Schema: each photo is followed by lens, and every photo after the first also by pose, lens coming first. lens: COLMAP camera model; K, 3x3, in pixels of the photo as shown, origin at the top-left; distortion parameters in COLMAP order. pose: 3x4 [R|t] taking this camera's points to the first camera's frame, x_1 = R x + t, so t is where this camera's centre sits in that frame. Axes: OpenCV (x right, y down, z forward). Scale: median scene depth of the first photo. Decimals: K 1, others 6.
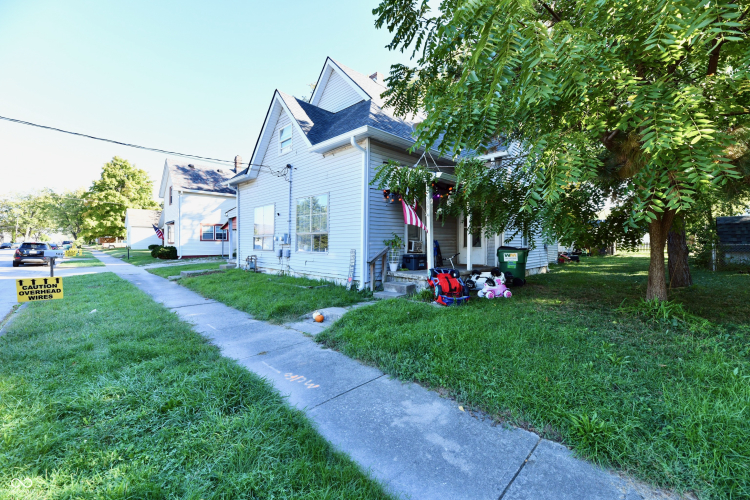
lens RADIAL K [[307.9, 0, 377.6], [0, 307.9, 244.7], [0, 0, 1]] dist [-0.005109, -0.001594]
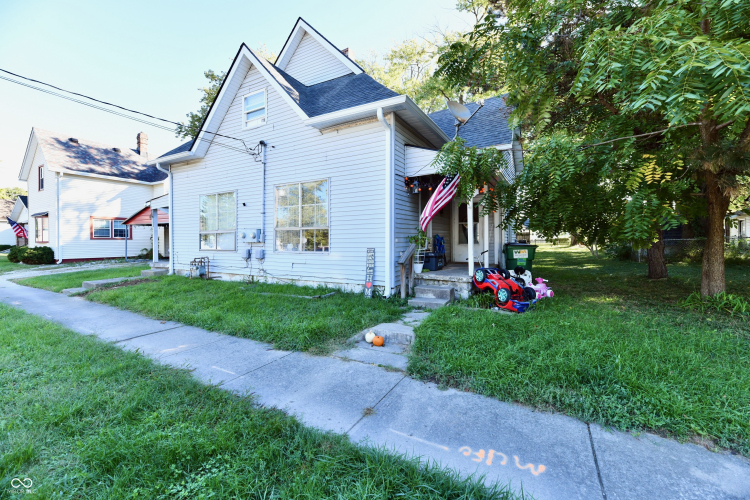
lens RADIAL K [[307.9, 0, 378.6], [0, 307.9, 244.7], [0, 0, 1]] dist [-0.005109, -0.001594]
pose [[0.961869, -0.009947, 0.273331, -0.220705], [0.007867, 0.999931, 0.008707, -0.000382], [-0.273399, -0.006225, 0.961881, 0.160168]]
